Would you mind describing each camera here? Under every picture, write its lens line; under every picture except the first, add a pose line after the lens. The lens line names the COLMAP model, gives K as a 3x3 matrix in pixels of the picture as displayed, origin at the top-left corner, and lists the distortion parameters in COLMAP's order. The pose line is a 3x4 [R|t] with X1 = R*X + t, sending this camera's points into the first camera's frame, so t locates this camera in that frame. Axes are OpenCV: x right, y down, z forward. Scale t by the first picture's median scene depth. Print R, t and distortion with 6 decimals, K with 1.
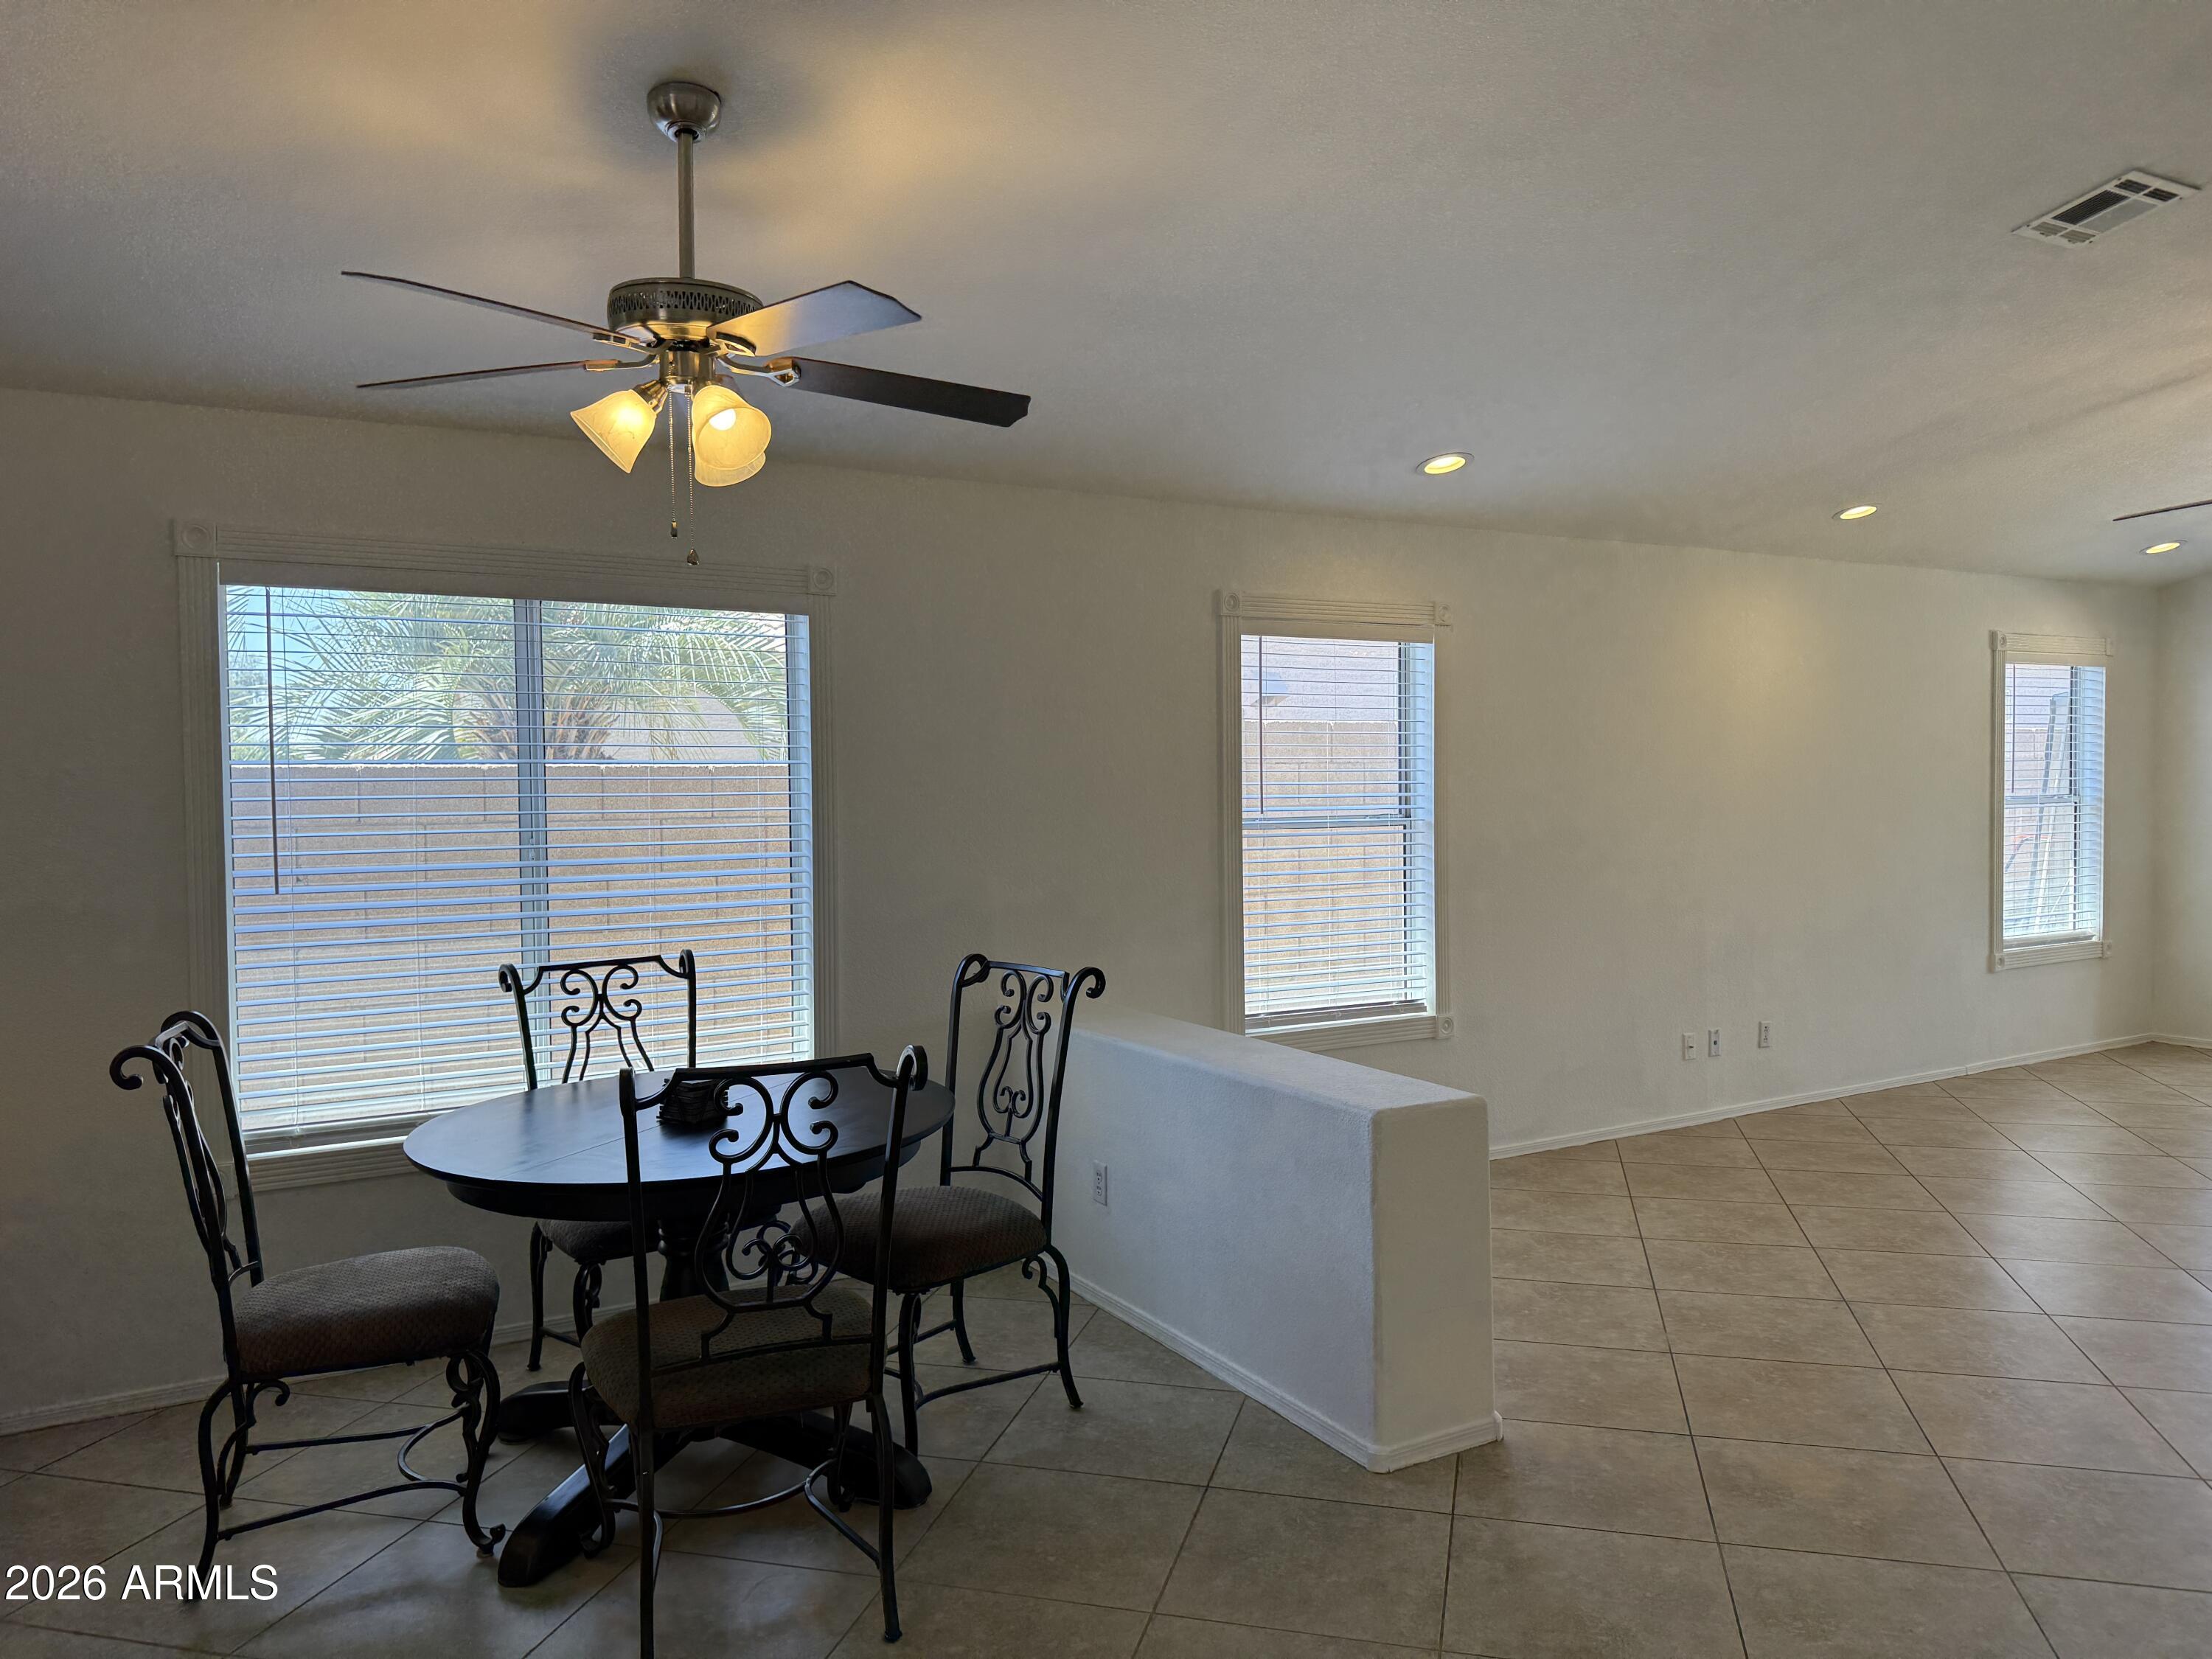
lens RADIAL K [[1563.6, 0, 1111.5], [0, 1563.6, 814.2], [0, 0, 1]] dist [0.060598, -0.043873]
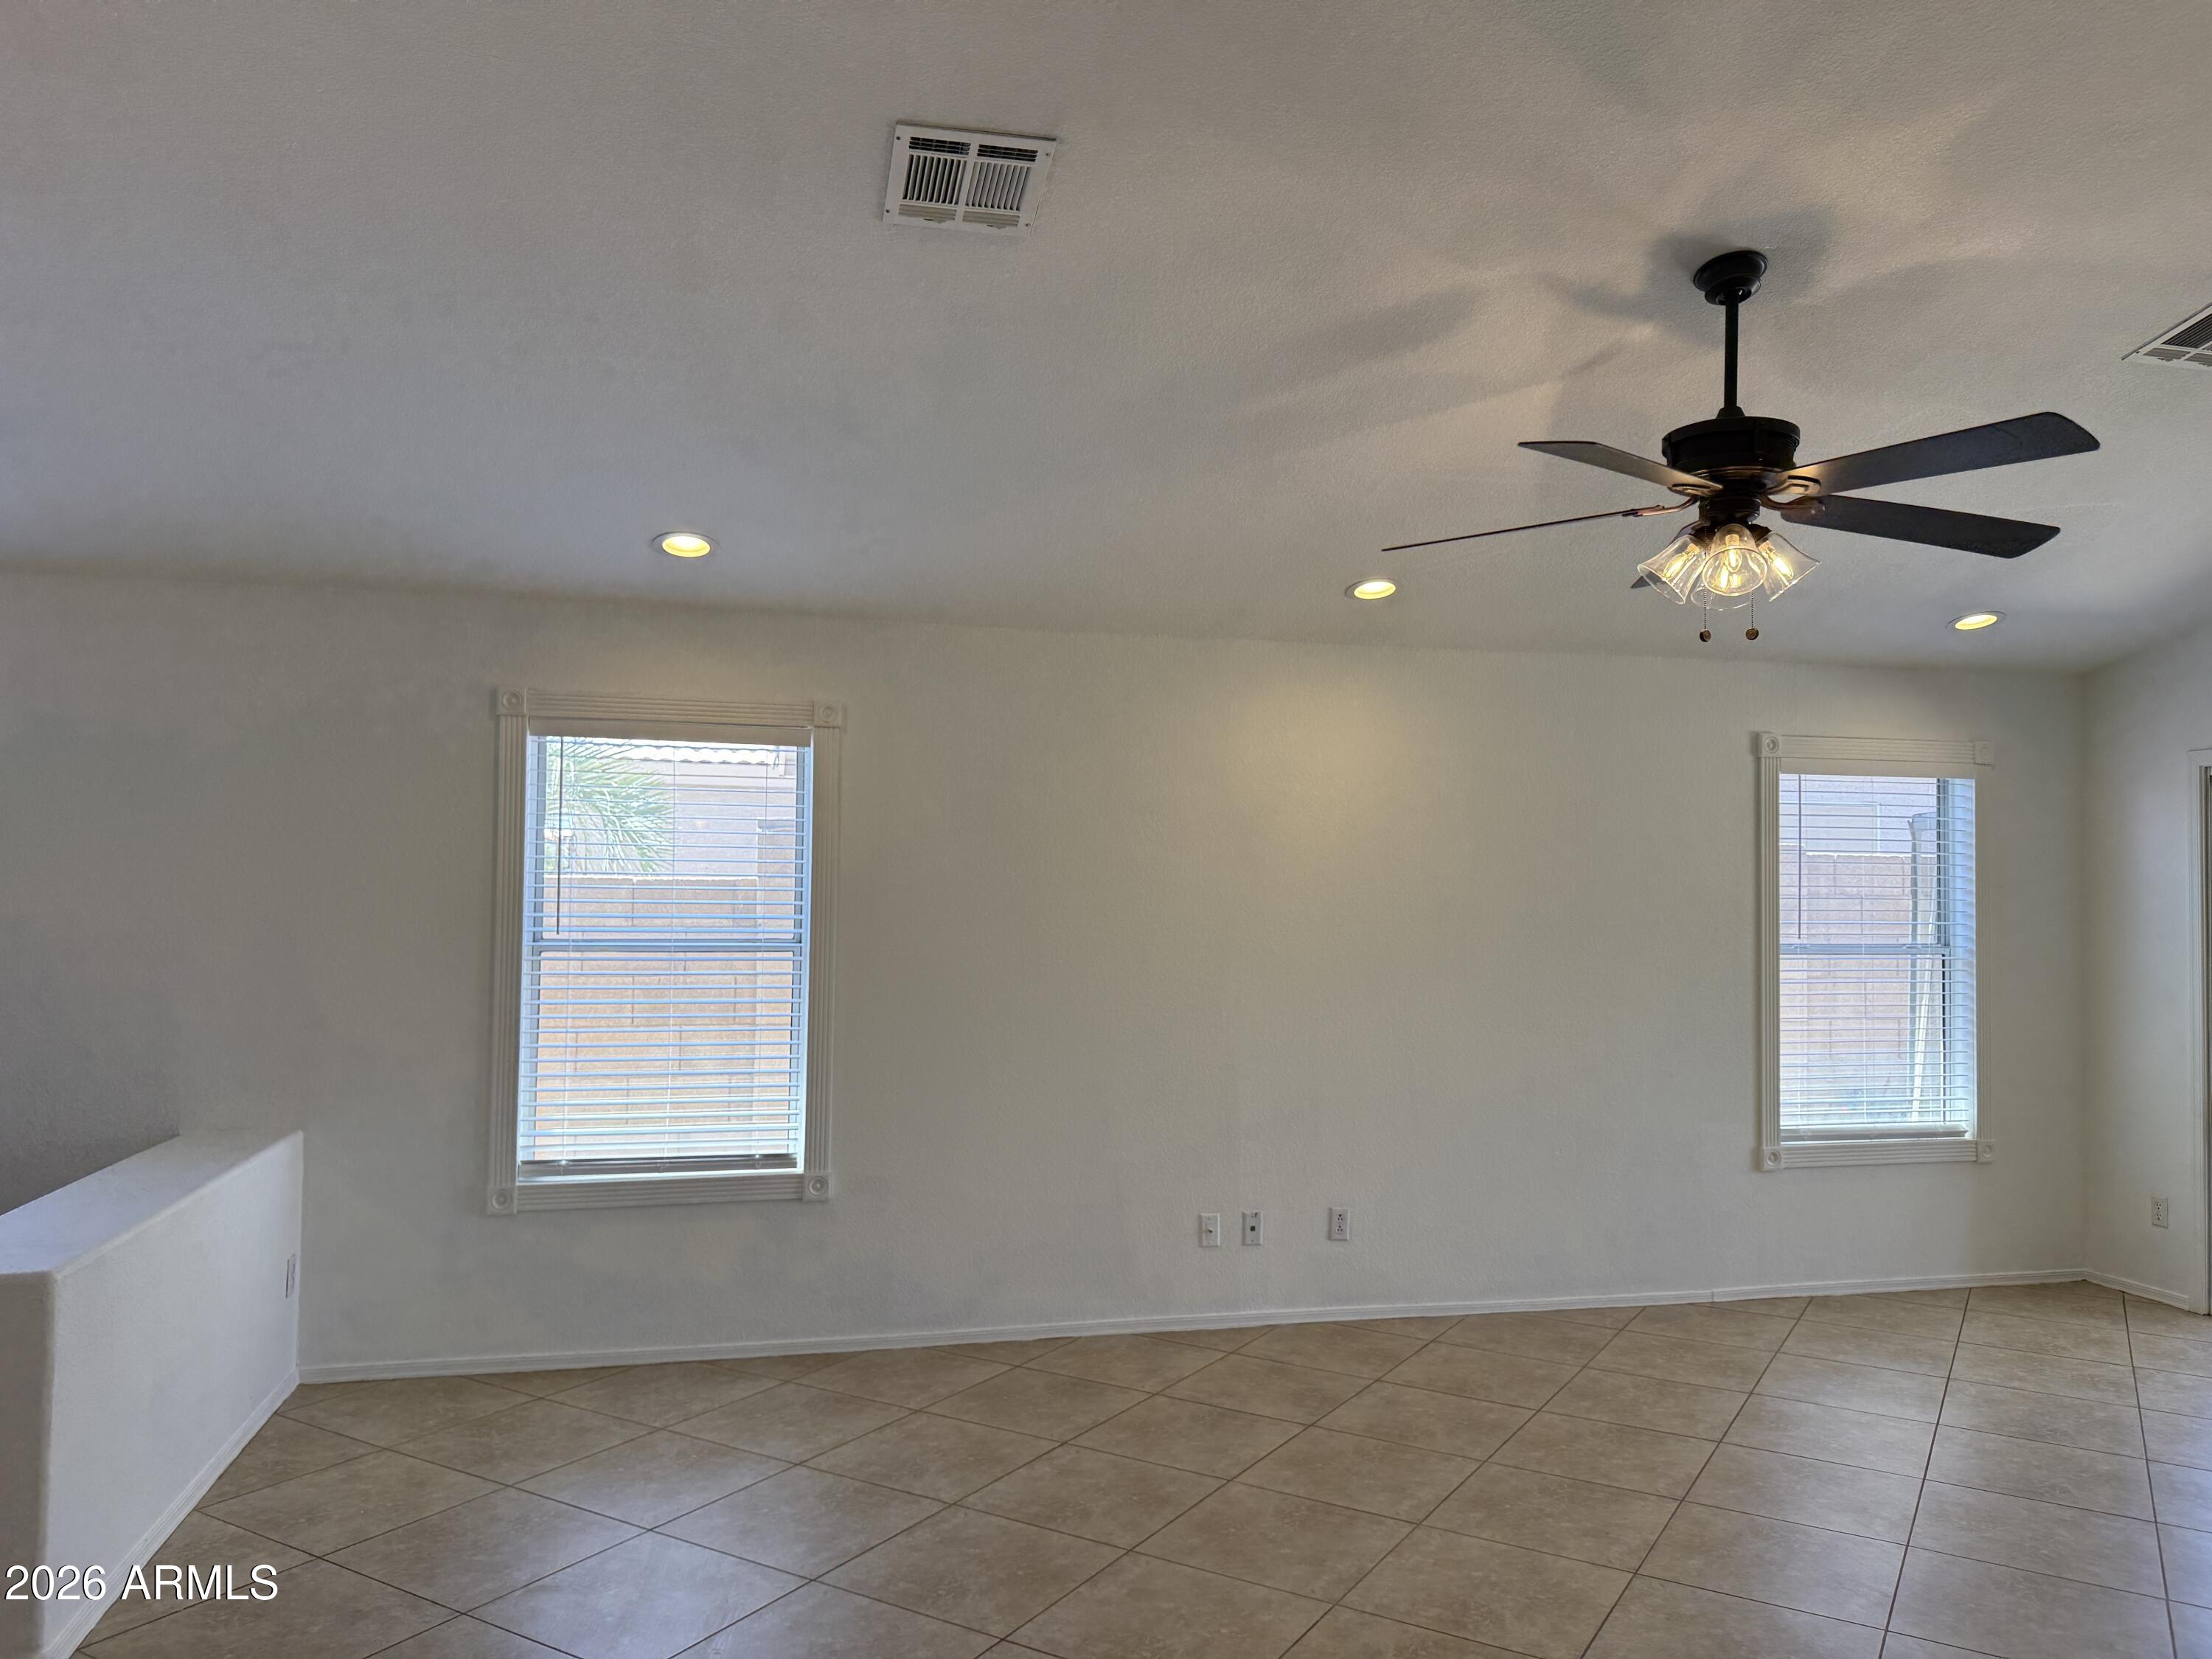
lens RADIAL K [[1563.6, 0, 1114.3], [0, 1563.6, 848.7], [0, 0, 1]] dist [0.060598, -0.043873]
pose [[0.956979, 0.016749, -0.289673, 0.478585], [-0.030657, 0.998581, -0.043545, -0.014064], [0.288533, 0.050552, 0.956135, 0.161804]]
